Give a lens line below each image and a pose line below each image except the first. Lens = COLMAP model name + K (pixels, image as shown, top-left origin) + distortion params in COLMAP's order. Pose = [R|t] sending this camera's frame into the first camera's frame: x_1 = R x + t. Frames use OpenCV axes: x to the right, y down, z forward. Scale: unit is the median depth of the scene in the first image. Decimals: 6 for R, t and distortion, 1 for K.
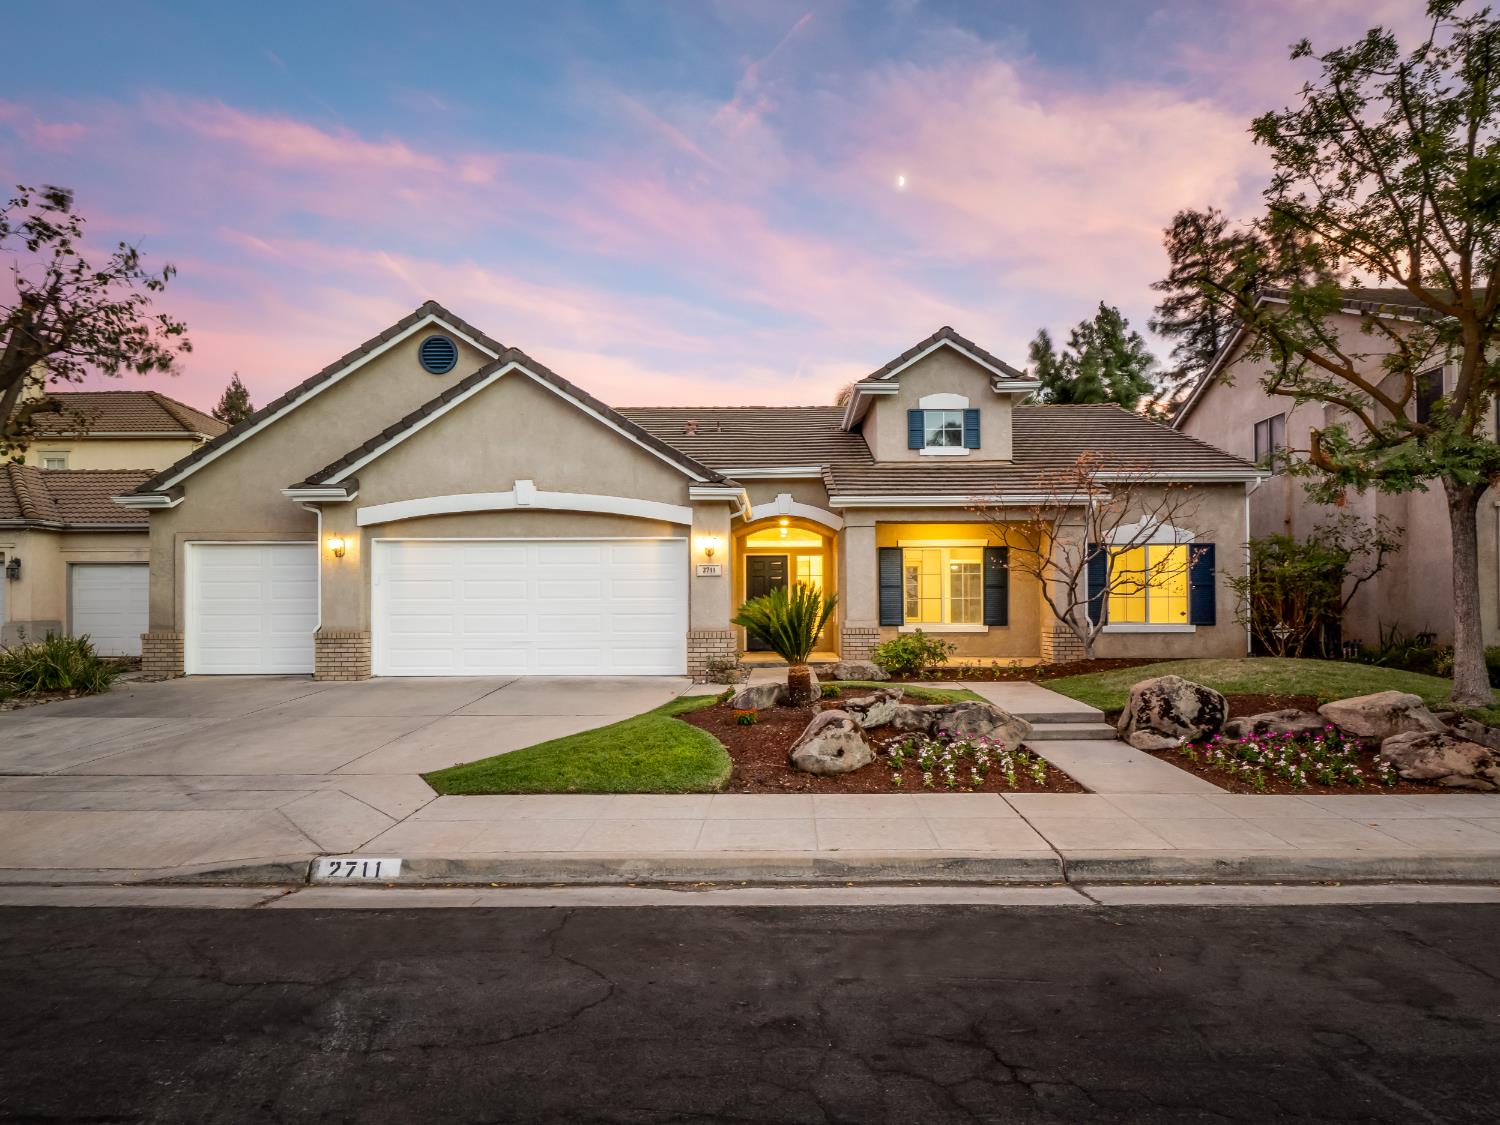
lens RADIAL K [[908.1, 0, 749.3], [0, 908.1, 594.5], [0, 0, 1]] dist [0.003220, -0.006356]
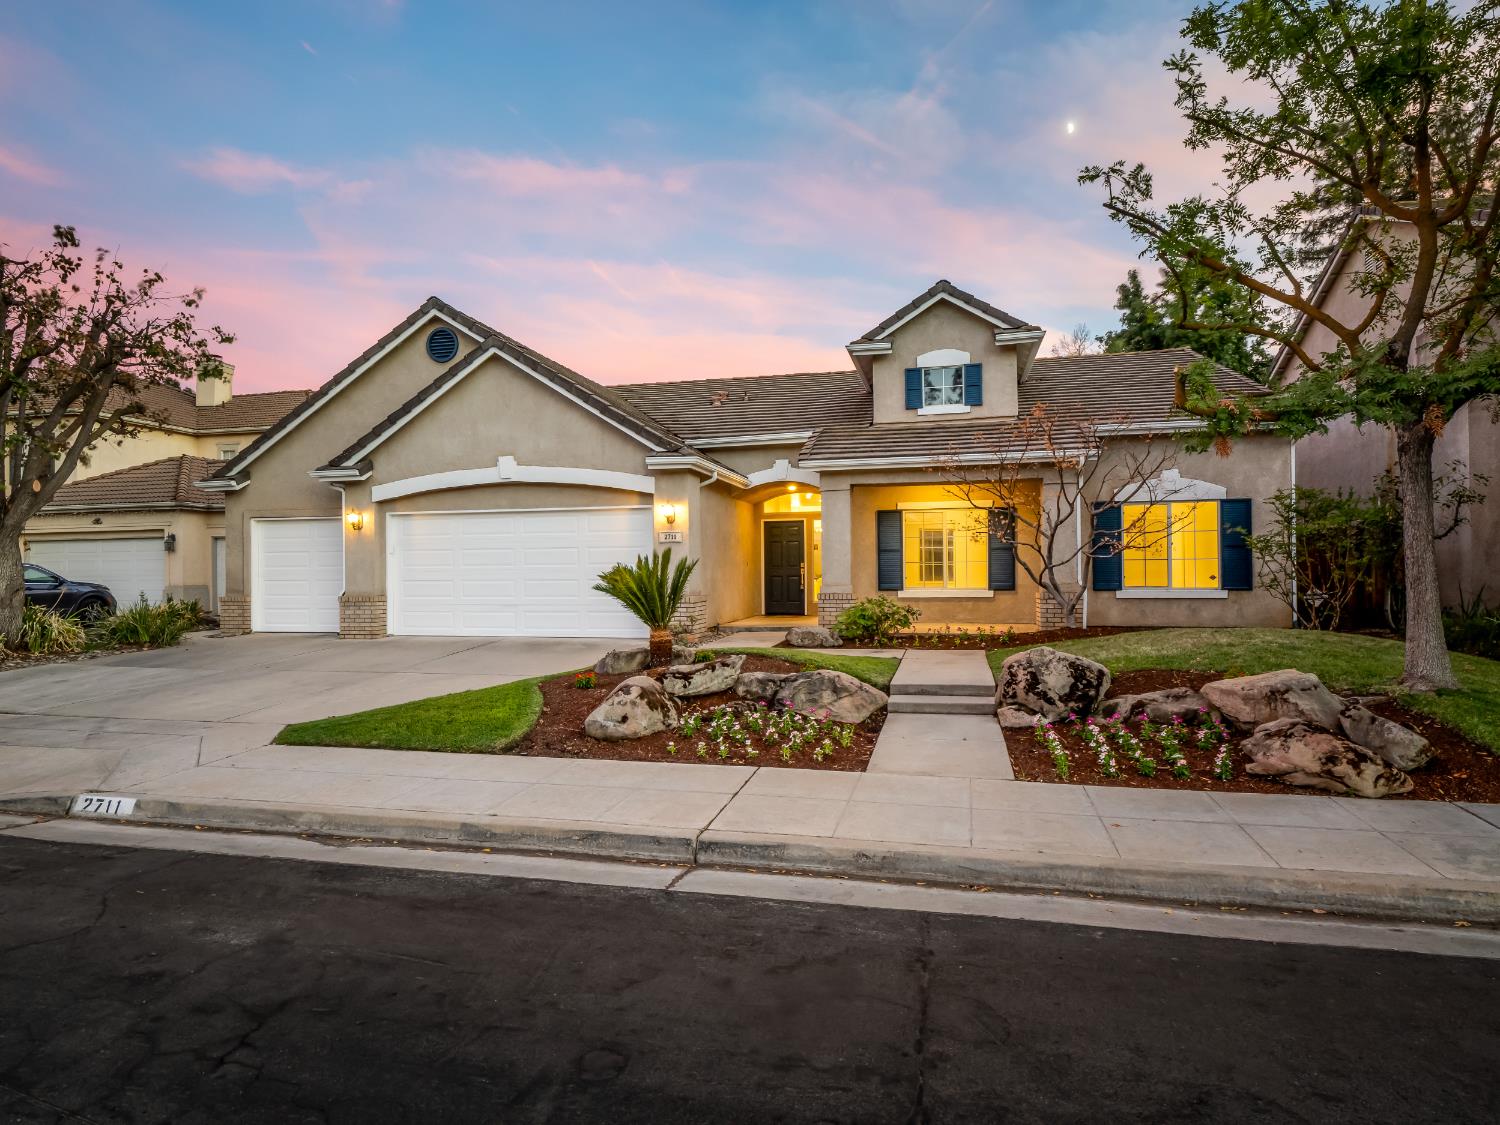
lens RADIAL K [[875.7, 0, 750.0], [0, 875.7, 562.5], [0, 0, 1]] dist [0.001709, -0.002653]
pose [[0.971013, -0.006633, -0.238933, 0.336020], [0.008055, 0.999955, 0.004976, -0.002230], [0.238889, -0.006756, 0.971023, 0.065469]]
